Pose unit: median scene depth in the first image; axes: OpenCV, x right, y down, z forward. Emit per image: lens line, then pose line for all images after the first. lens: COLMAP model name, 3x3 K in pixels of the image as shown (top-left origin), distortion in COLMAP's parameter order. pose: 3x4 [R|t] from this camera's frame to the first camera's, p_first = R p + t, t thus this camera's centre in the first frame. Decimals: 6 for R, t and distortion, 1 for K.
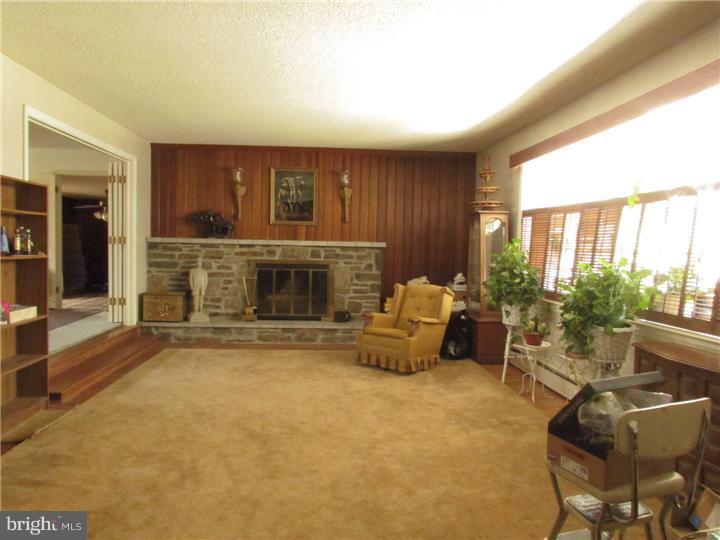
lens RADIAL K [[512.4, 0, 360.0], [0, 512.4, 270.0], [0, 0, 1]] dist [-0.010206, -0.006645]
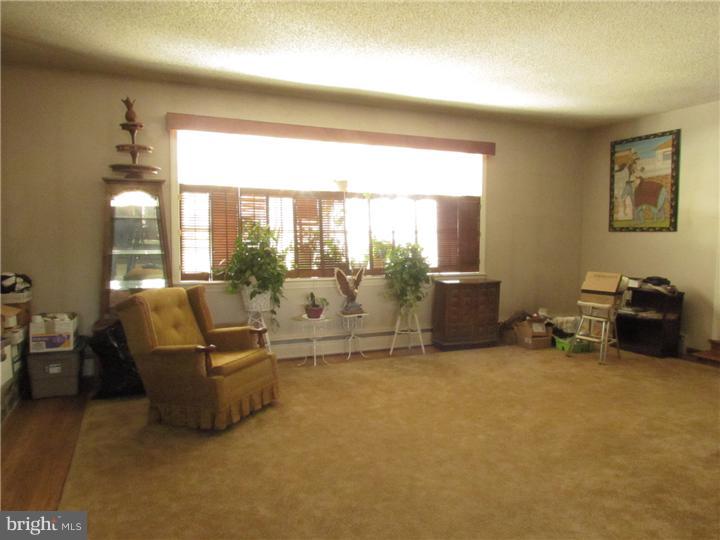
lens RADIAL K [[512.4, 0, 360.0], [0, 512.4, 270.0], [0, 0, 1]] dist [-0.010206, -0.006645]
pose [[-0.316548, -0.104804, 0.942769, -0.584017], [0.025456, 0.992581, 0.118889, -0.068841], [-0.948235, 0.061633, -0.311531, 0.999180]]
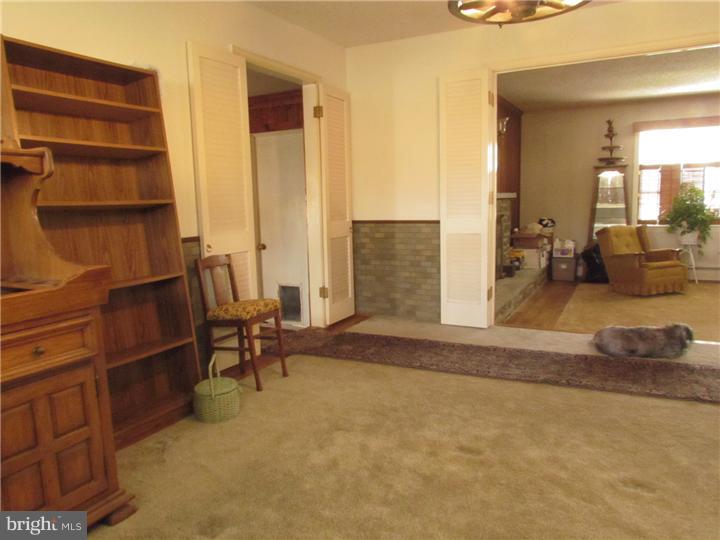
lens RADIAL K [[512.4, 0, 360.0], [0, 512.4, 270.0], [0, 0, 1]] dist [-0.010206, -0.006645]
pose [[0.541115, -0.154953, 0.826550, -1.267970], [0.083871, 0.987921, 0.130297, -0.079360], [-0.836756, -0.001182, 0.547575, 0.887205]]
